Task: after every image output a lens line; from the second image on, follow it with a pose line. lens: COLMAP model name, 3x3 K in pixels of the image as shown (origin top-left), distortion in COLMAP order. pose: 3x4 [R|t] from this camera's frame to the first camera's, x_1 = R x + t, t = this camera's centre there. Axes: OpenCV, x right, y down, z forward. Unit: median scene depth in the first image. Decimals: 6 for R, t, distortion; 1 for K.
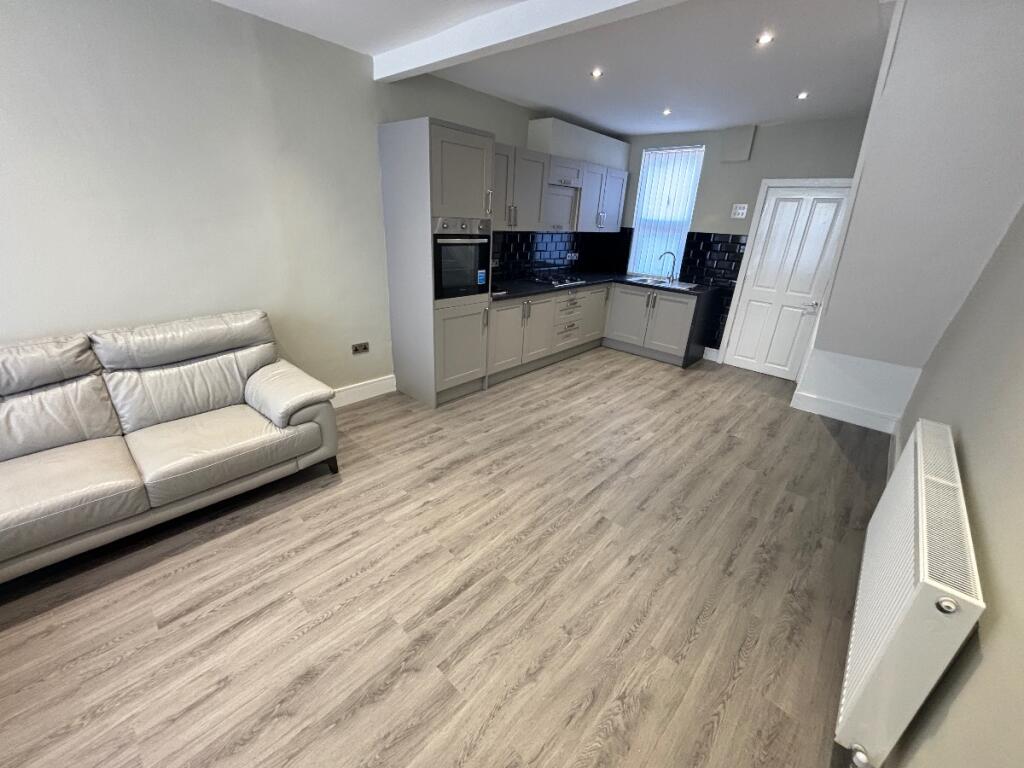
lens RADIAL K [[413.3, 0, 508.0], [0, 413.3, 380.1], [0, 0, 1]] dist [0.001475, -0.001238]
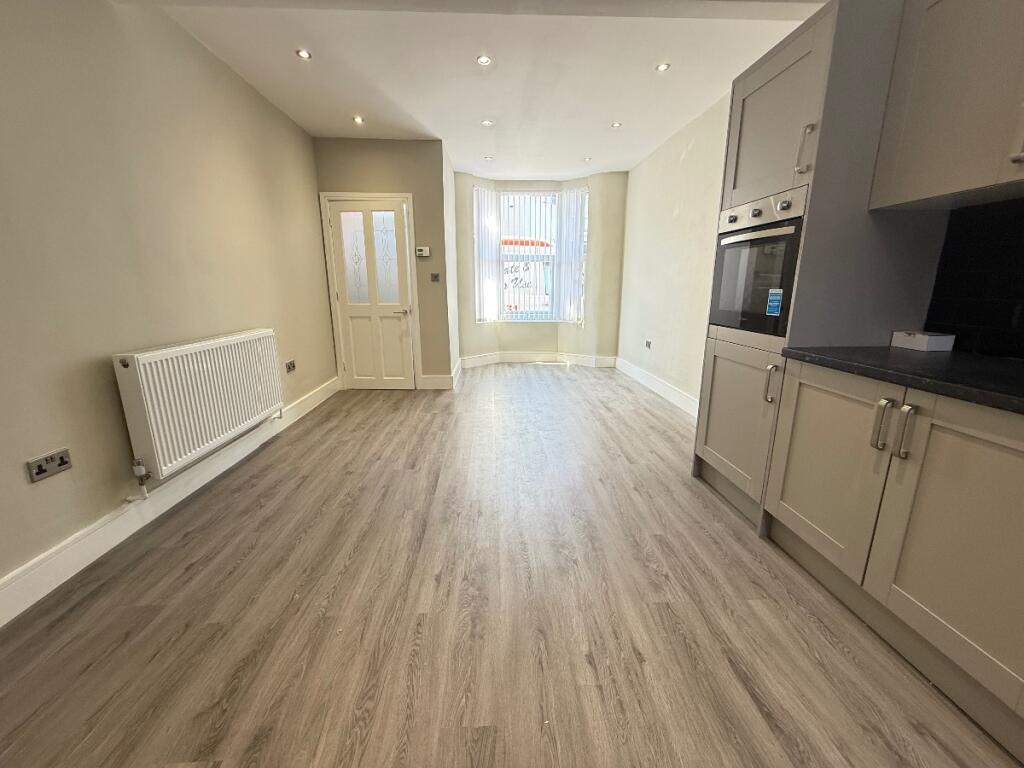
lens RADIAL K [[407.4, 0, 509.7], [0, 407.4, 380.9], [0, 0, 1]] dist [0.000819, -0.001182]
pose [[-0.701344, 0.117032, -0.703150, 0.452918], [-0.294053, 0.851087, 0.434952, -0.245780], [0.649346, 0.511814, -0.562491, 0.948657]]
